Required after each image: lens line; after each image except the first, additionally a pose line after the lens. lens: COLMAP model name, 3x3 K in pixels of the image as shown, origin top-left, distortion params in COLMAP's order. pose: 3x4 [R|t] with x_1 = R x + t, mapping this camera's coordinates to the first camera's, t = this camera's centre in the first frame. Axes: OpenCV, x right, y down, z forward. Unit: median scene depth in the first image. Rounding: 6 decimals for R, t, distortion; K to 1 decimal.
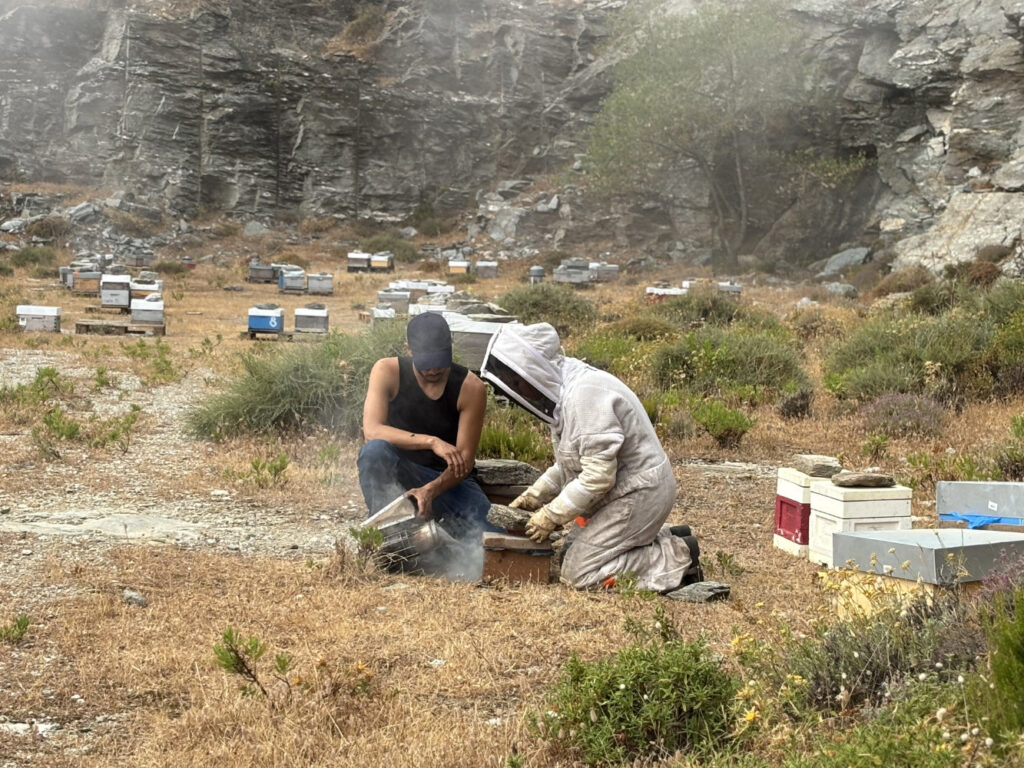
lens RADIAL K [[2349.6, 0, 486.0], [0, 2349.6, 385.0], [0, 0, 1]] dist [0.285496, -1.188311]
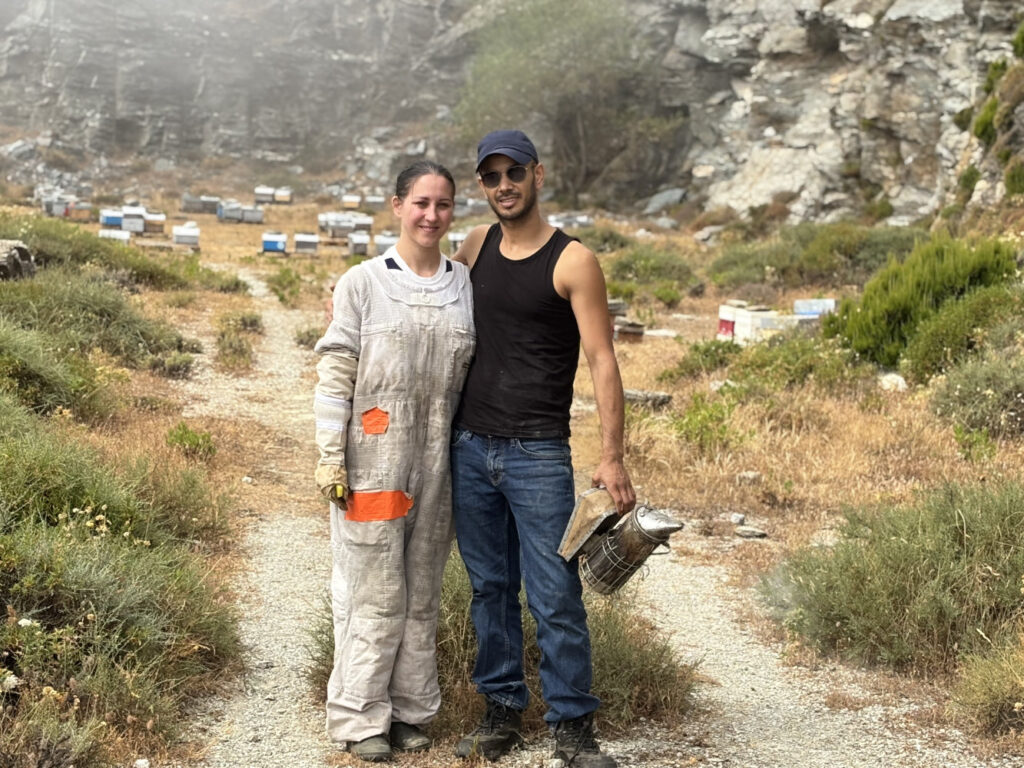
lens RADIAL K [[2349.5, 0, 512.0], [0, 2349.5, 384.0], [0, 0, 1]] dist [0.243017, -0.779754]
pose [[0.994751, 0.002129, 0.102301, -0.049808], [-0.005191, 0.999546, 0.029675, 0.006853], [-0.102191, -0.030050, 0.994311, -0.202528]]
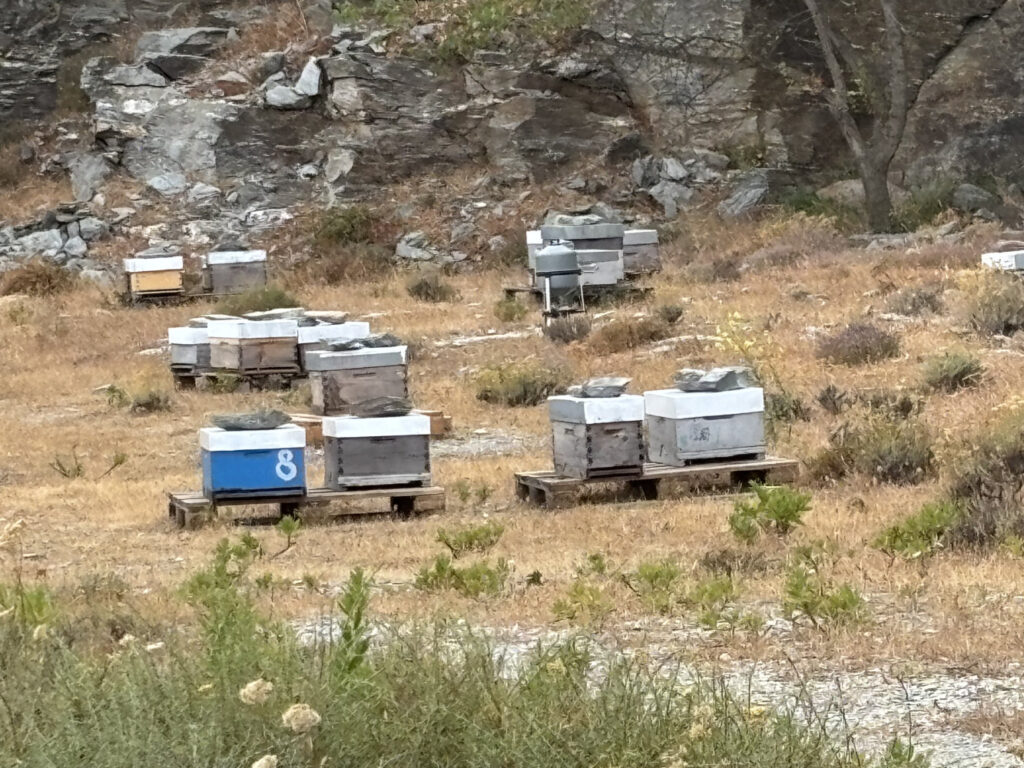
lens RADIAL K [[5948.6, 0, 512.0], [0, 5948.6, 384.0], [0, 0, 1]] dist [0.091401, 6.740787]
pose [[0.983157, -0.086995, 0.160732, -0.098692], [0.091344, 0.995621, -0.019857, -0.009620], [-0.158301, 0.034204, 0.986798, 0.089635]]
